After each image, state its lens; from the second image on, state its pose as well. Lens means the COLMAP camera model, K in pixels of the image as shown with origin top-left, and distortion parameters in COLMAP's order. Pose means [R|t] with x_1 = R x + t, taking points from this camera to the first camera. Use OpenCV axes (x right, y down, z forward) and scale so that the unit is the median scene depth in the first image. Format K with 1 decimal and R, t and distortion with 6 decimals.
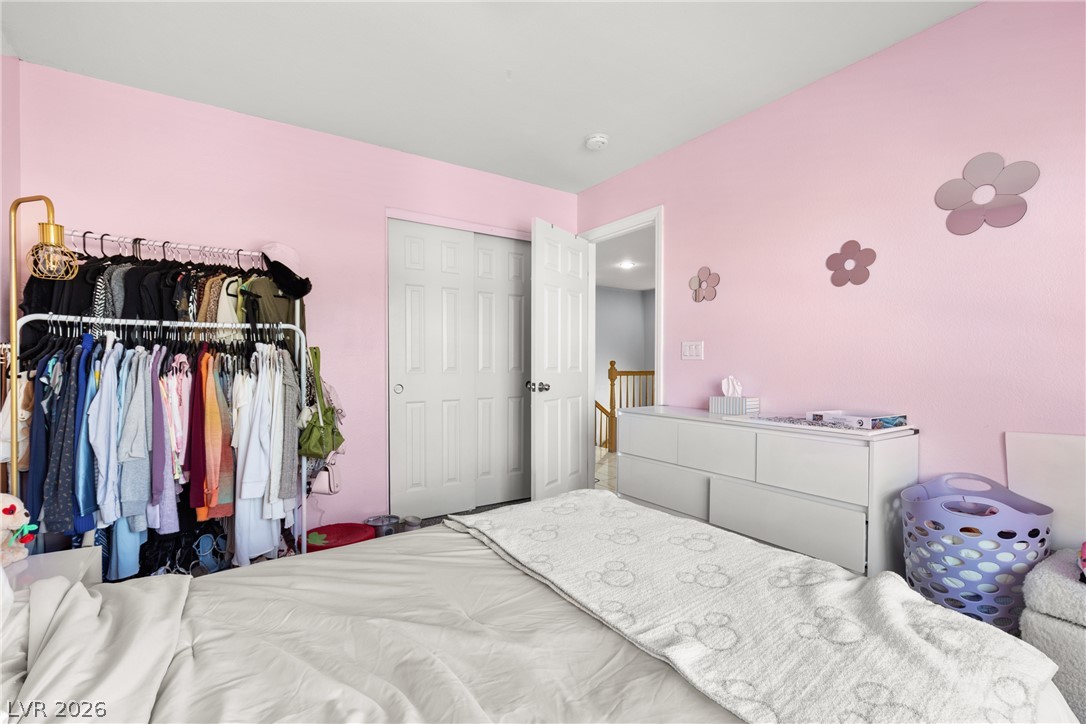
lens RADIAL K [[488.9, 0, 549.7], [0, 488.9, 362.9], [0, 0, 1]] dist [-0.002935, -0.000252]
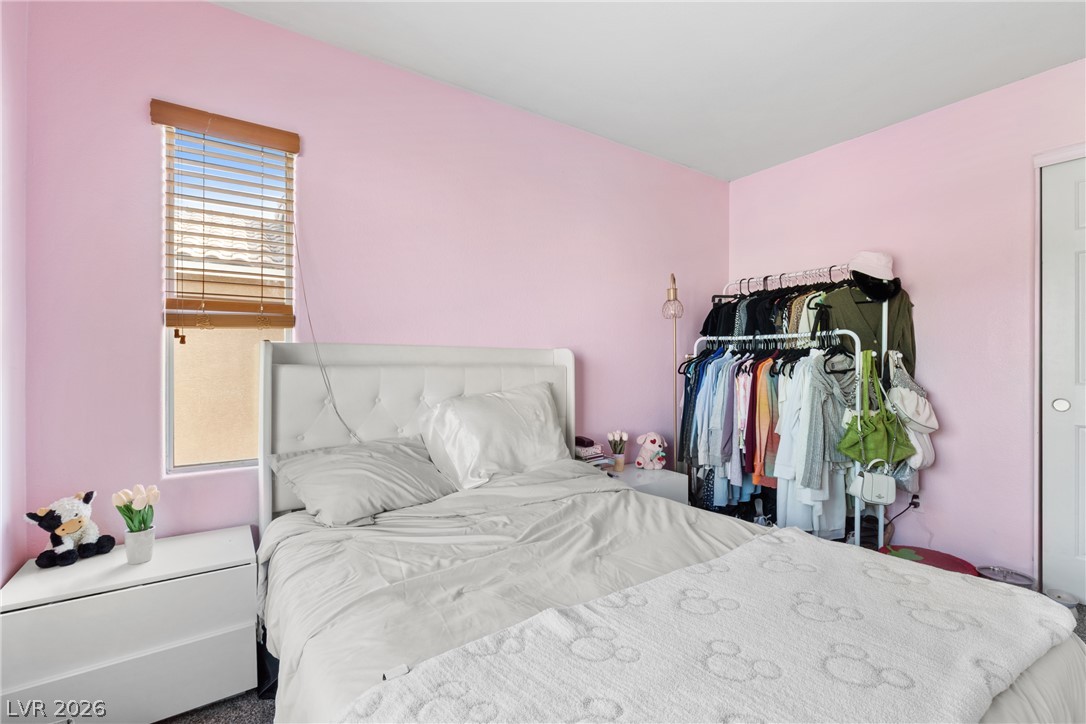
lens RADIAL K [[488.9, 0, 549.4], [0, 488.9, 363.0], [0, 0, 1]] dist [-0.002935, -0.000252]
pose [[0.001860, -0.005189, -0.999985, 0.580020], [-0.008400, 0.999951, -0.005204, 0.003709], [0.999963, 0.008409, 0.001816, 0.407683]]
